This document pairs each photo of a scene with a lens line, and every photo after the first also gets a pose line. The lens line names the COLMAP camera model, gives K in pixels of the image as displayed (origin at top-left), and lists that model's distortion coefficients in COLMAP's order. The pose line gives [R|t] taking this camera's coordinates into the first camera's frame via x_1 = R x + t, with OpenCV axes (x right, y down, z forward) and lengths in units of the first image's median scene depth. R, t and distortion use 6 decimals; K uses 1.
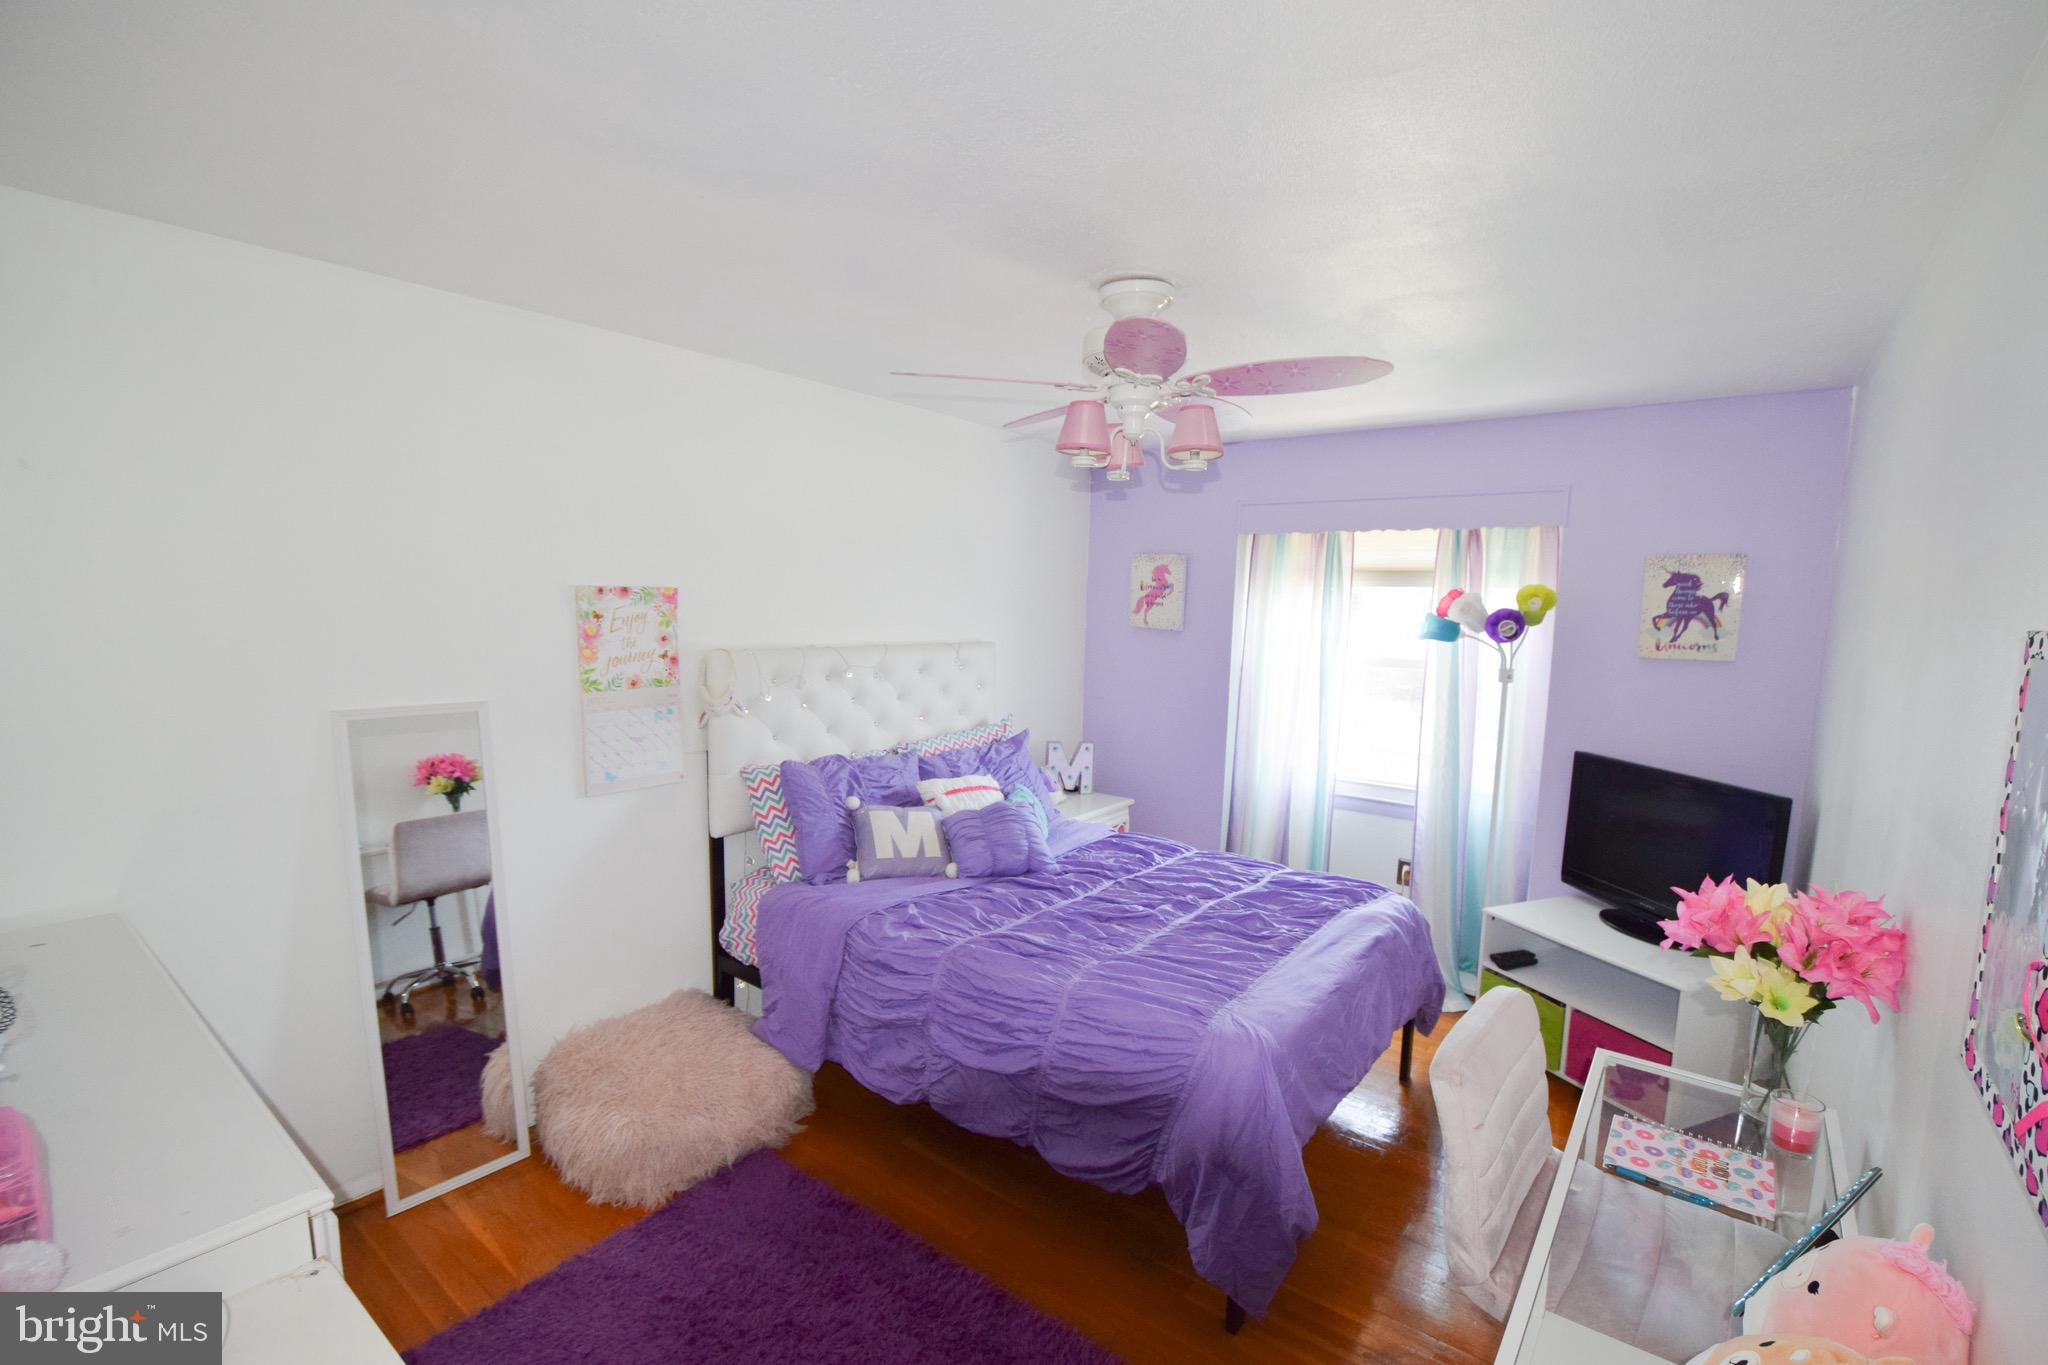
lens RADIAL K [[875.2, 0, 1024.0], [0, 875.2, 682.5], [0, 0, 1]] dist [0.002016, 0.000050]
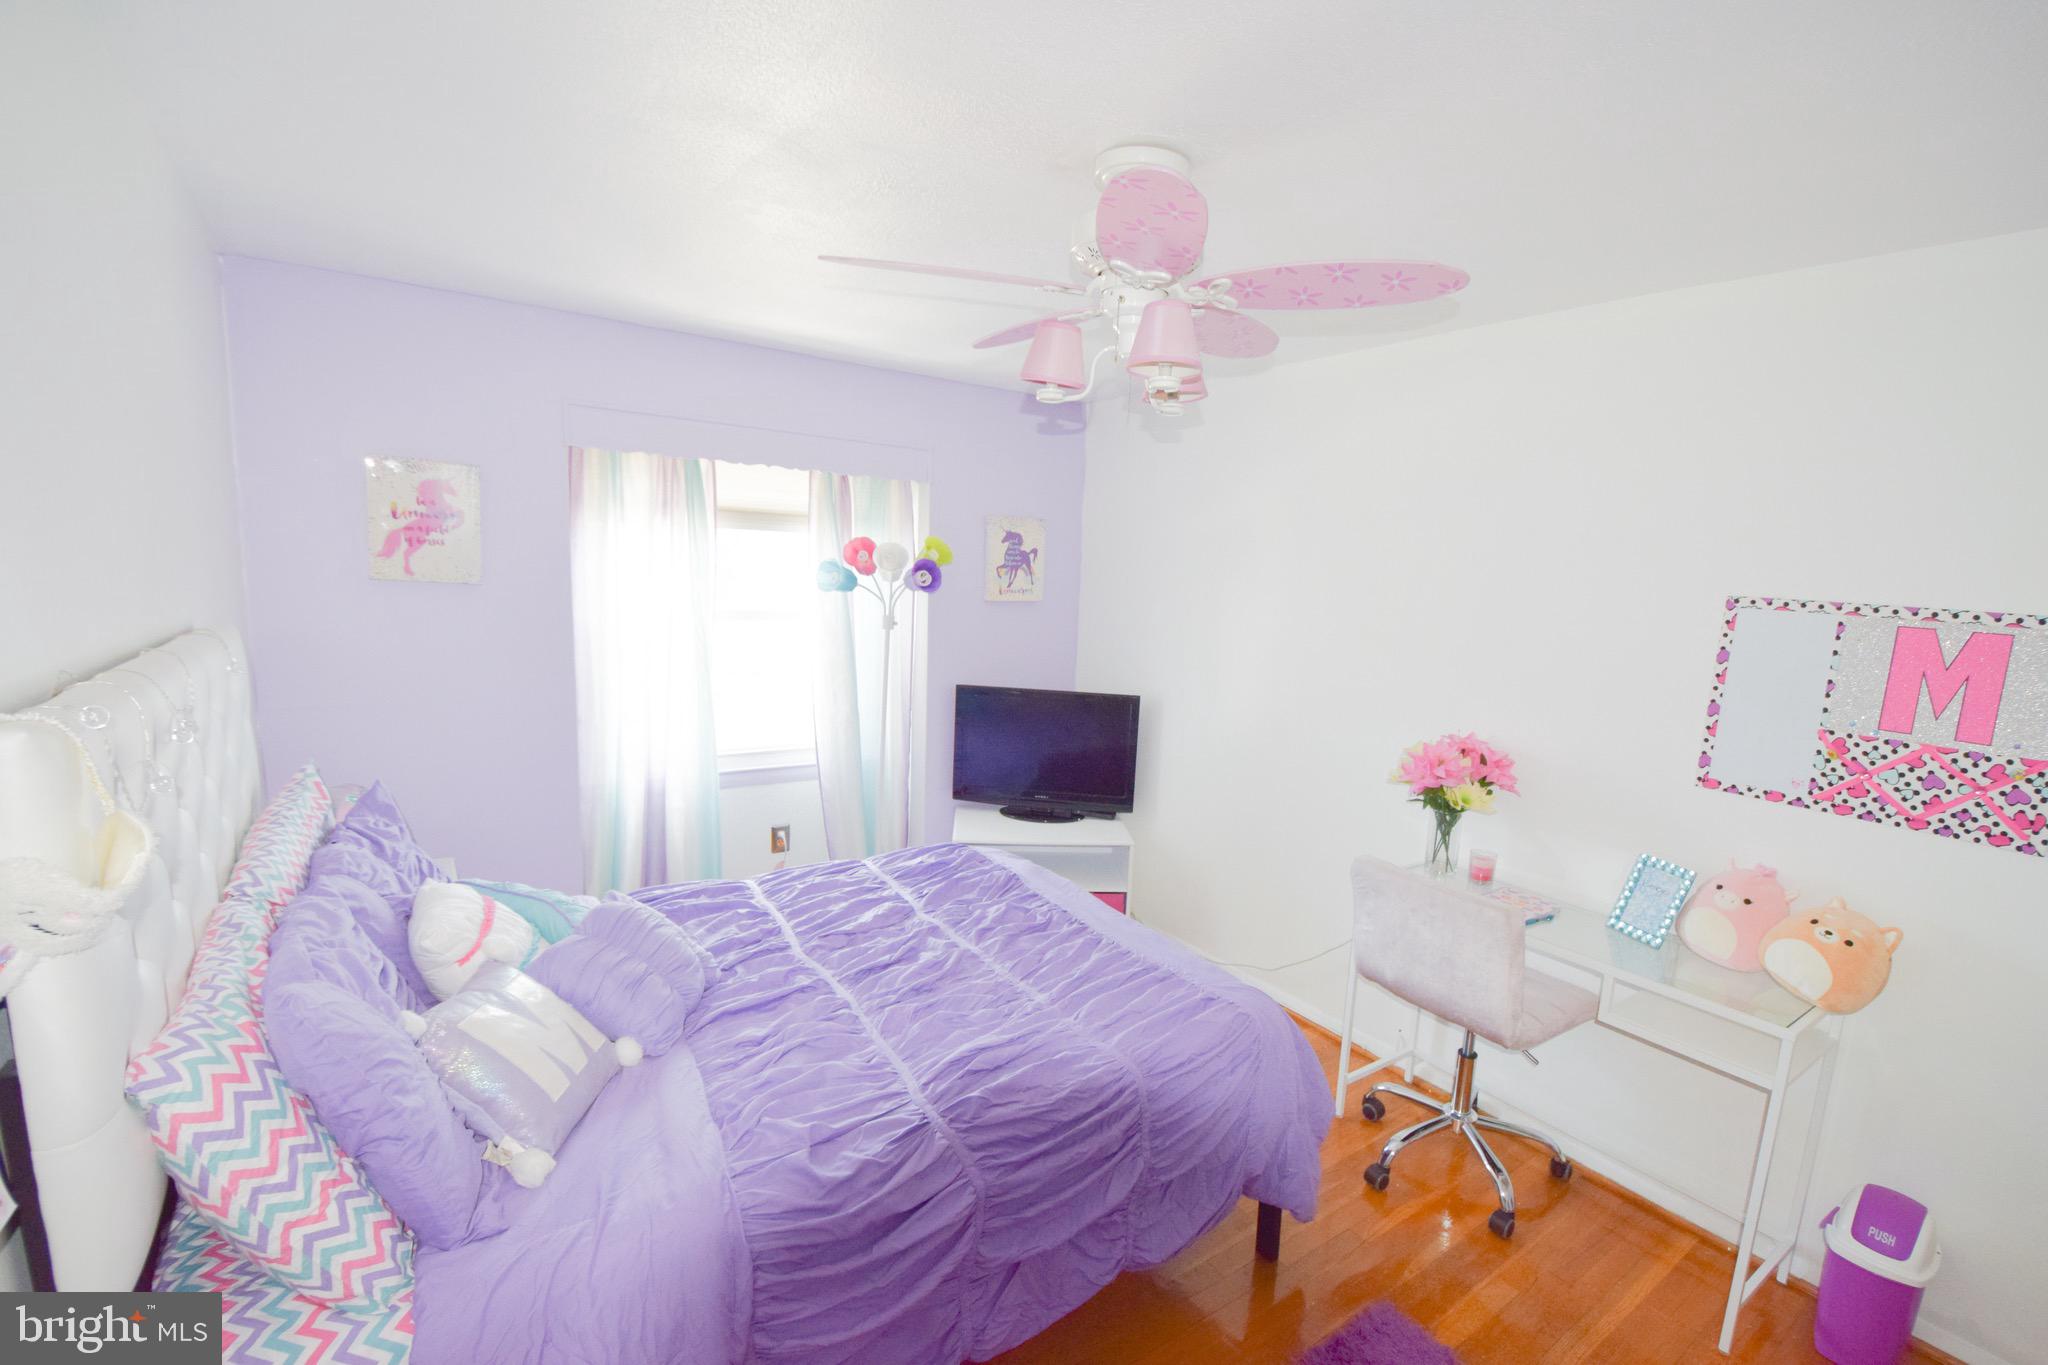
lens RADIAL K [[900.4, 0, 1049.0], [0, 900.4, 711.5], [0, 0, 1]] dist [0.014190, -0.022642]
pose [[0.309529, -0.159396, 0.937435, -0.418770], [0.055812, 0.987196, 0.149428, -0.053674], [-0.949251, 0.006068, 0.314462, 0.487291]]
